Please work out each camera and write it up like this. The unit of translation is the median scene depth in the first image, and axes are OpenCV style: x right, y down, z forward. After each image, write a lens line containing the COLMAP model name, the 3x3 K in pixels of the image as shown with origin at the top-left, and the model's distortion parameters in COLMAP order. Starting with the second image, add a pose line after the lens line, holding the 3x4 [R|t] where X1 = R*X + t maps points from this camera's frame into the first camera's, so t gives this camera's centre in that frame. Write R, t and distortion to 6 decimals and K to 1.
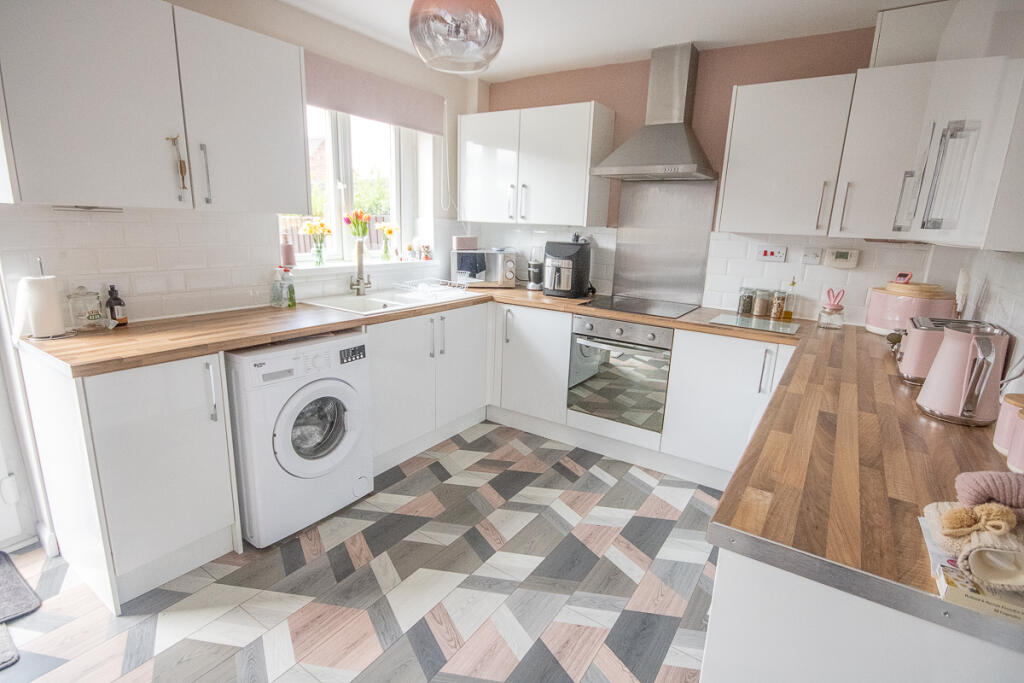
lens RADIAL K [[498.3, 0, 517.7], [0, 498.3, 342.7], [0, 0, 1]] dist [0.000898, -0.000131]
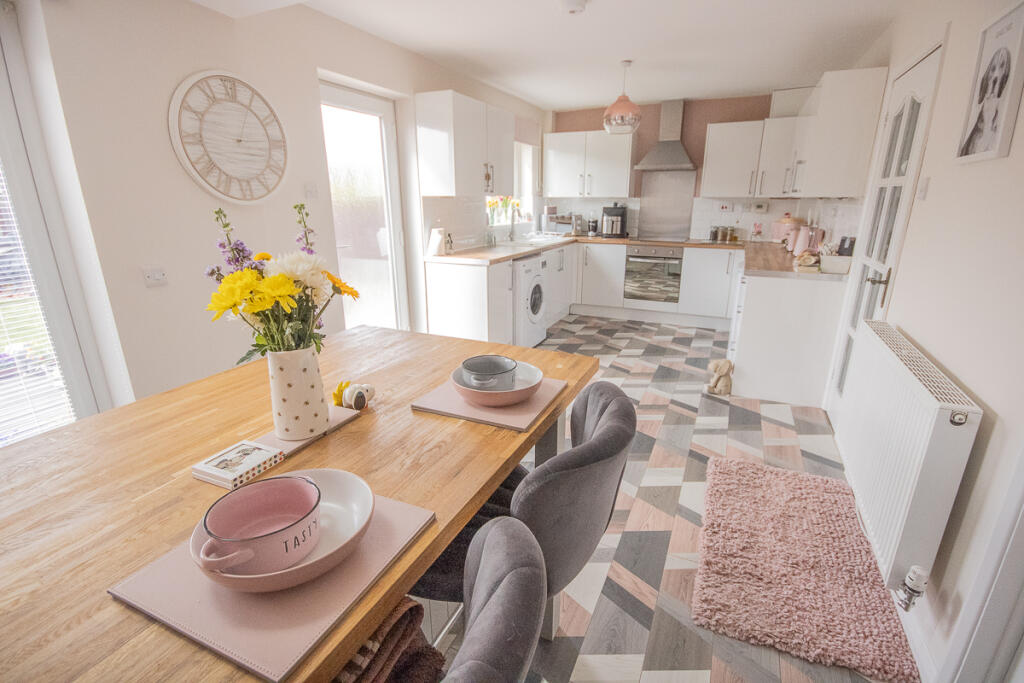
lens RADIAL K [[483.7, 0, 512.0], [0, 483.7, 341.5], [0, 0, 1]] dist [-0.000298, 0.000139]
pose [[0.988498, -0.079123, 0.128887, -0.628830], [0.072090, 0.995689, 0.058360, 0.180233], [-0.132949, -0.048398, 0.989941, -0.822952]]
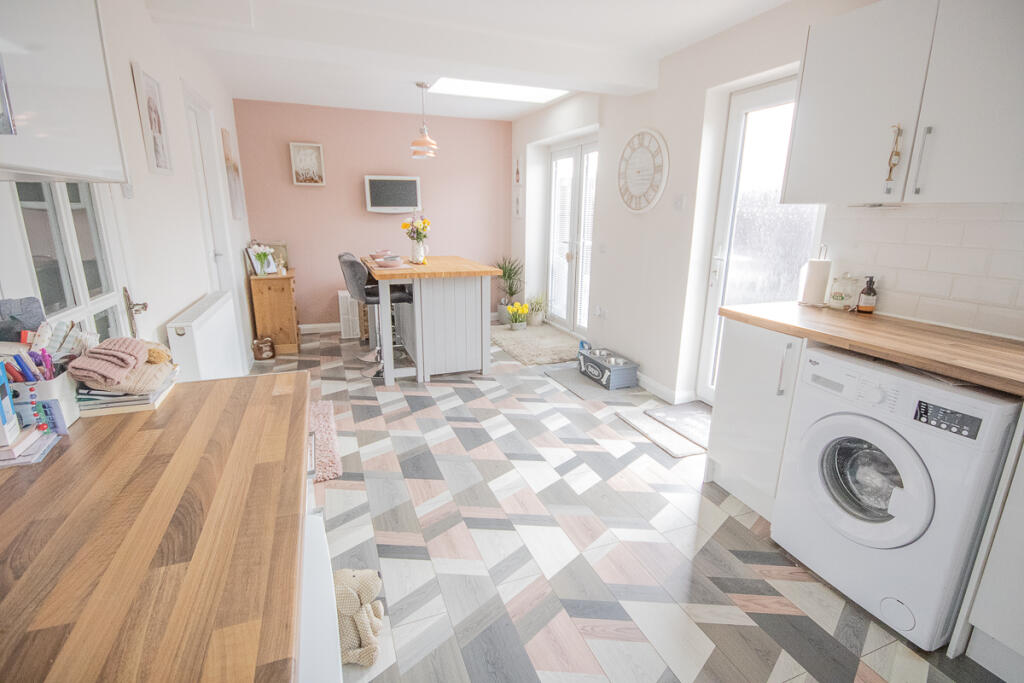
lens RADIAL K [[483.7, 0, 512.0], [0, 483.7, 341.5], [0, 0, 1]] dist [-0.000298, 0.000139]
pose [[-0.580234, 0.163834, -0.797802, 0.387819], [-0.227352, 0.908038, 0.351822, -0.132158], [0.782074, 0.385520, -0.489626, 0.703139]]
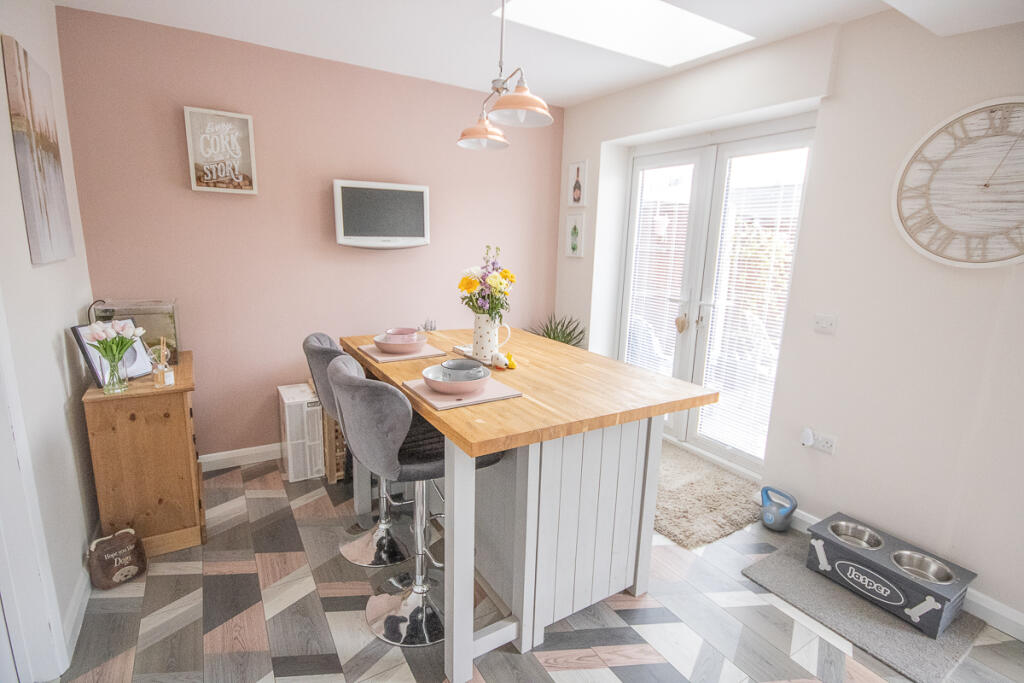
lens RADIAL K [[498.3, 0, 517.7], [0, 498.3, 342.7], [0, 0, 1]] dist [0.000898, -0.000131]
pose [[-0.423559, 0.129649, -0.896543, -0.072484], [-0.264259, 0.928973, 0.259184, 0.023687], [0.866467, 0.346700, -0.359214, -0.102012]]
